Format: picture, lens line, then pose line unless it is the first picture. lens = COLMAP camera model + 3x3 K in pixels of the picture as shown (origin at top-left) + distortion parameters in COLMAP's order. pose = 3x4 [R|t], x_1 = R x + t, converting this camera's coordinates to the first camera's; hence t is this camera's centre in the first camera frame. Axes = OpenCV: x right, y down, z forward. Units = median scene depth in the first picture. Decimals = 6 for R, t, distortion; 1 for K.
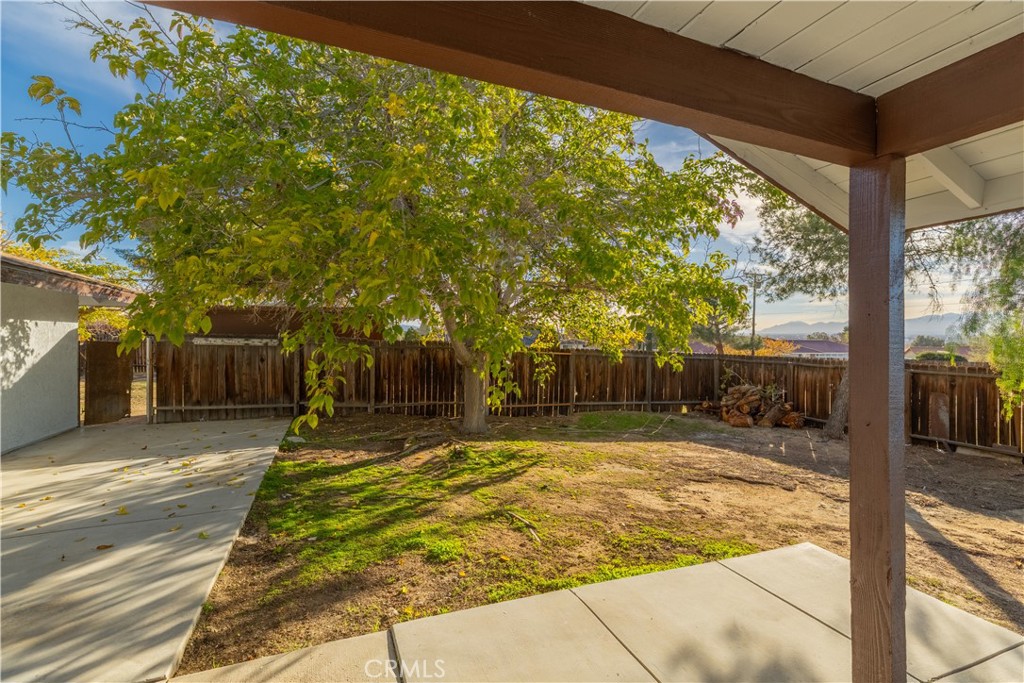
lens RADIAL K [[458.3, 0, 517.2], [0, 458.3, 341.2], [0, 0, 1]] dist [0.007772, -0.000880]
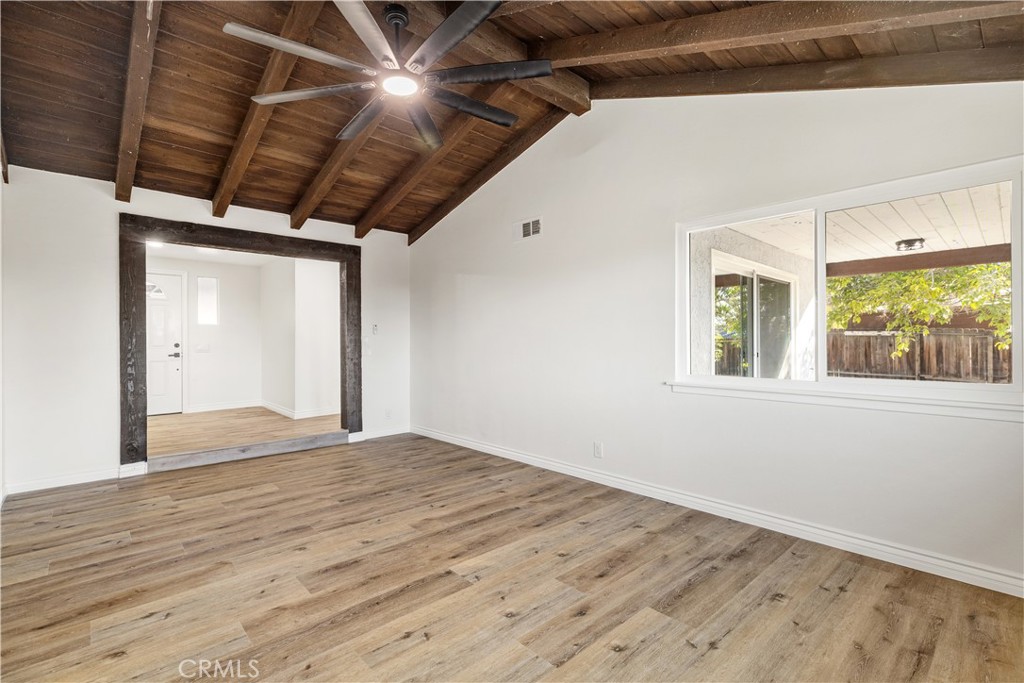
lens RADIAL K [[458.3, 0, 518.2], [0, 458.3, 340.5], [0, 0, 1]] dist [0.007772, -0.000880]
pose [[0.354653, -0.007486, -0.934968, 0.439498], [0.002850, 0.999972, -0.006925, 0.033795], [0.934994, -0.000209, 0.354665, -0.702535]]
